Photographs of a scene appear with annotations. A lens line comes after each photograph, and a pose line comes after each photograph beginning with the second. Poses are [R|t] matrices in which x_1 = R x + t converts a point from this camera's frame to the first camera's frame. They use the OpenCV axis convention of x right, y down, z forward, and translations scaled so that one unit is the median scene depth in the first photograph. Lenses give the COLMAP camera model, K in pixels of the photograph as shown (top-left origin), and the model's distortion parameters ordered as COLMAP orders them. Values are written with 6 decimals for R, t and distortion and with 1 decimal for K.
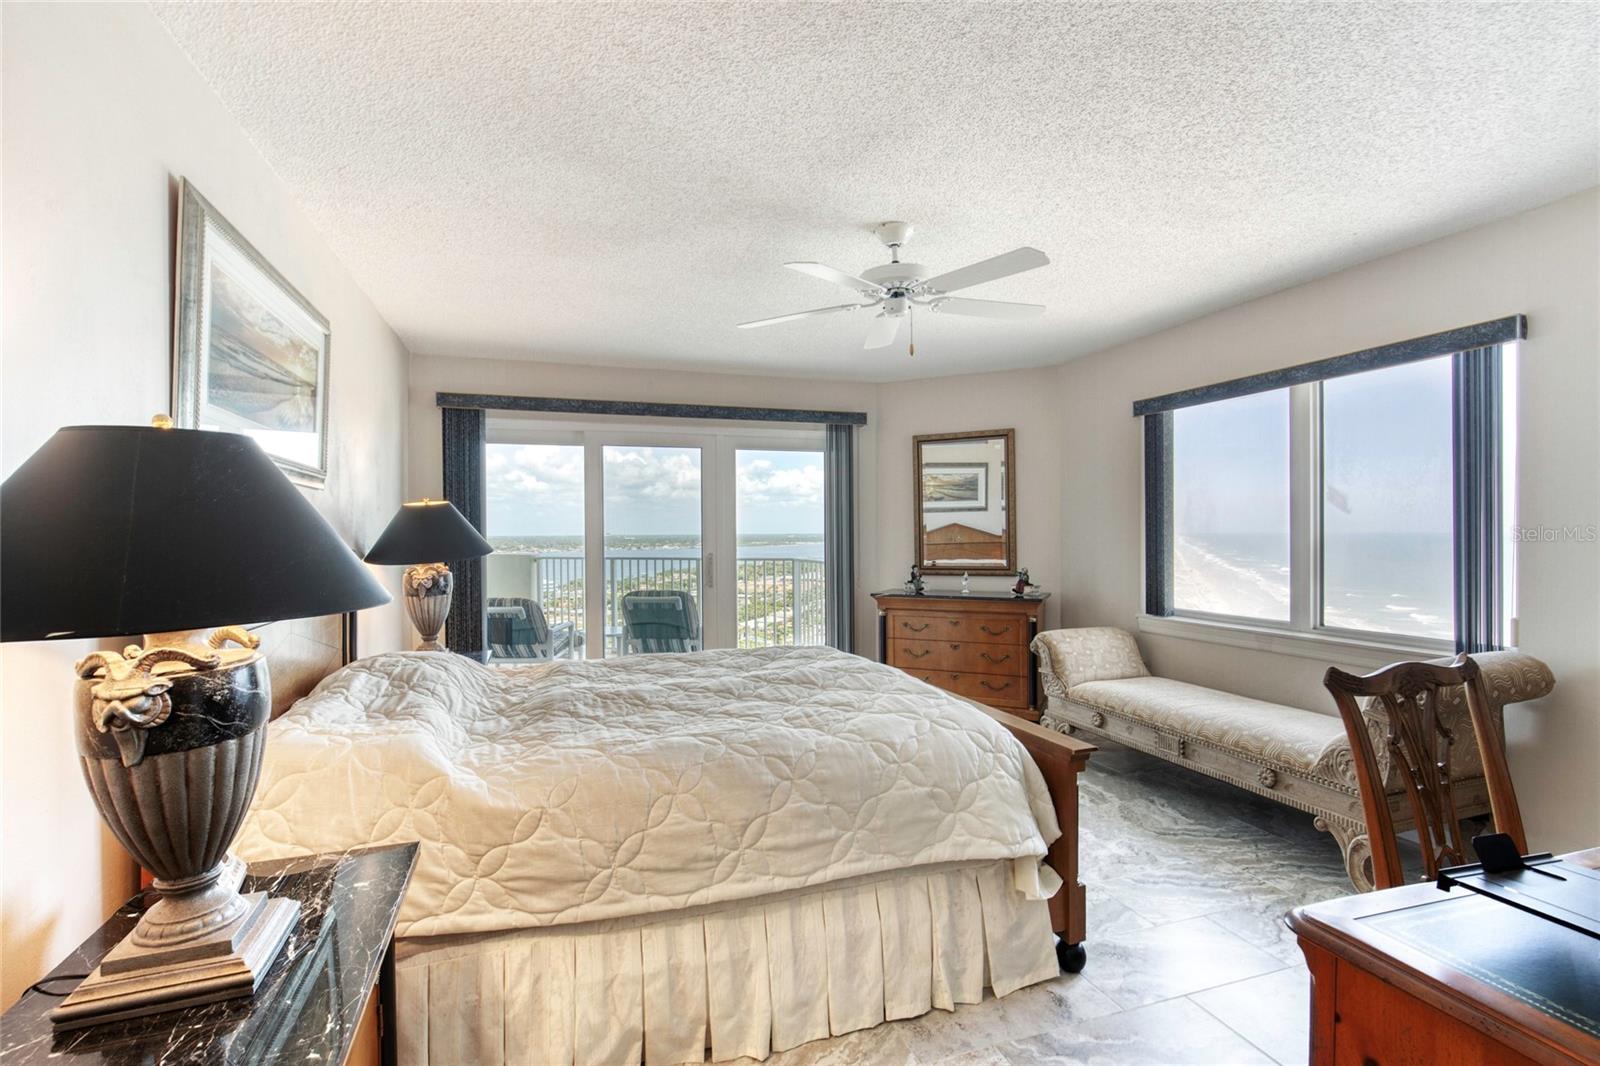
lens RADIAL K [[731.8, 0, 792.9], [0, 731.8, 535.0], [0, 0, 1]] dist [-0.020592, 0.009252]
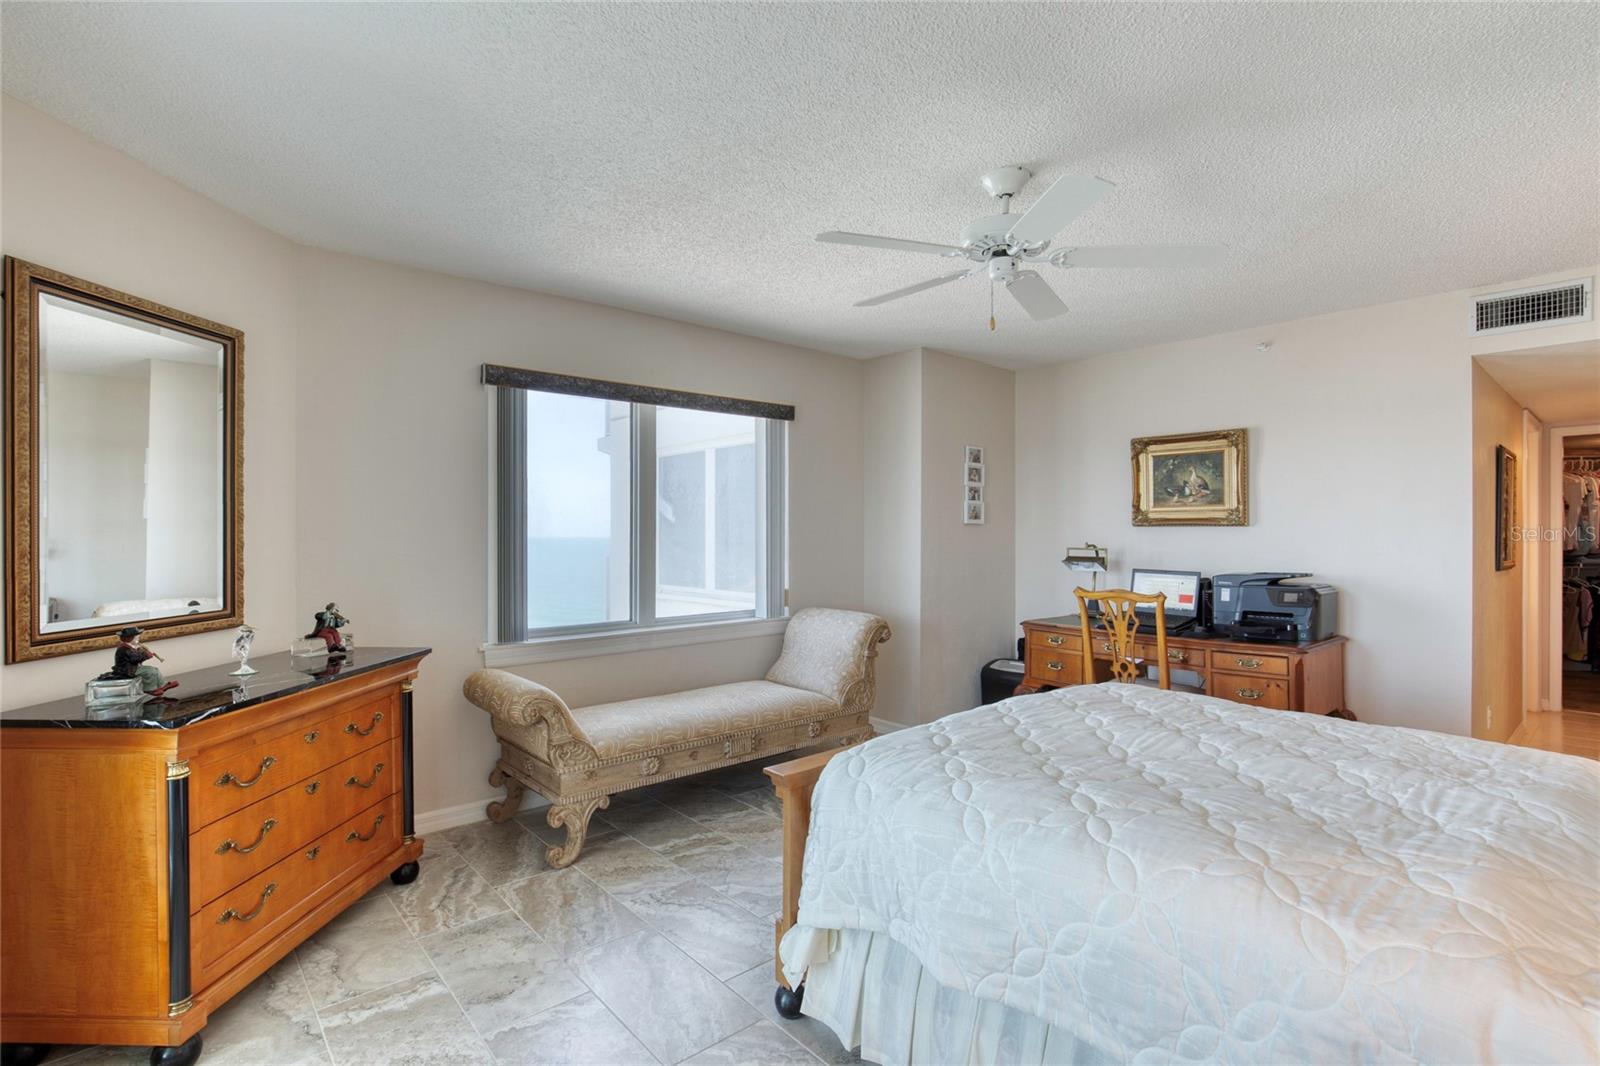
lens RADIAL K [[731.8, 0, 792.9], [0, 731.8, 535.0], [0, 0, 1]] dist [-0.020592, 0.009252]
pose [[-0.351798, 0.002646, 0.936072, -0.415360], [0.007886, 0.999969, 0.000137, -0.005612], [-0.936043, 0.007430, -0.351808, 1.156315]]
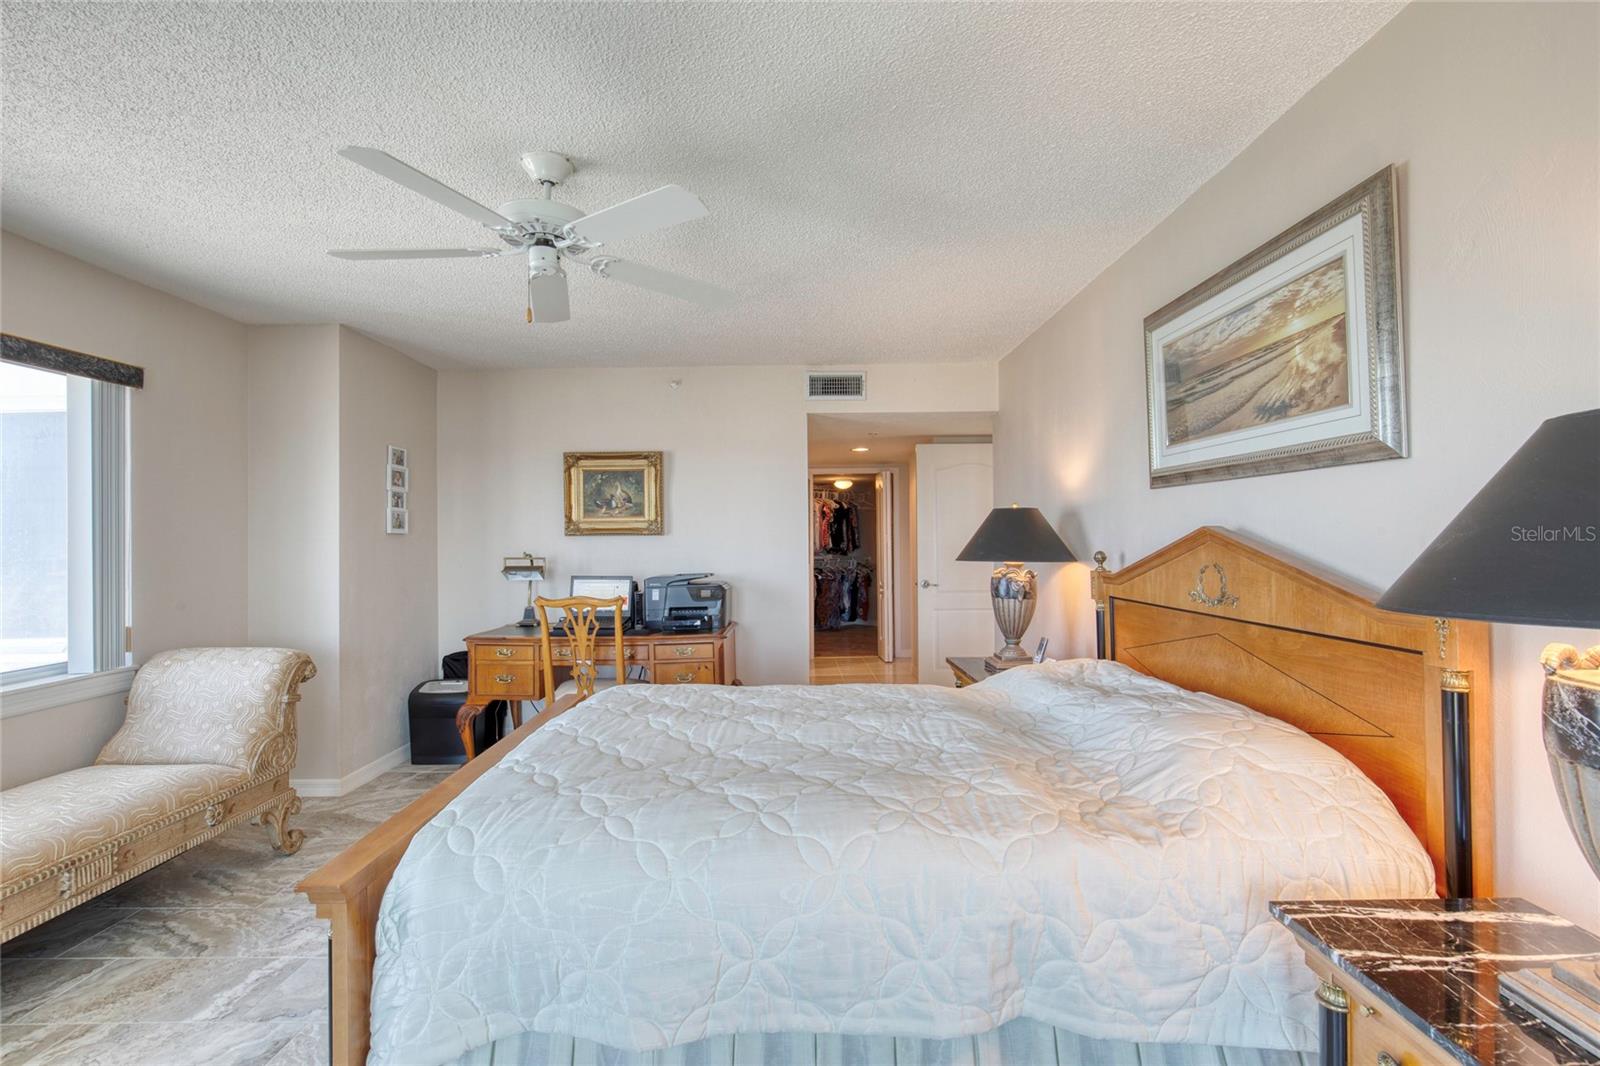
lens RADIAL K [[714.2, 0, 770.1], [0, 714.2, 537.5], [0, 0, 1]] dist [-0.016983, 0.007424]
pose [[-0.928896, 0.016667, 0.369967, -0.272920], [0.018414, 0.999830, 0.001192, -0.007238], [-0.369884, 0.007920, -0.929044, 1.228891]]
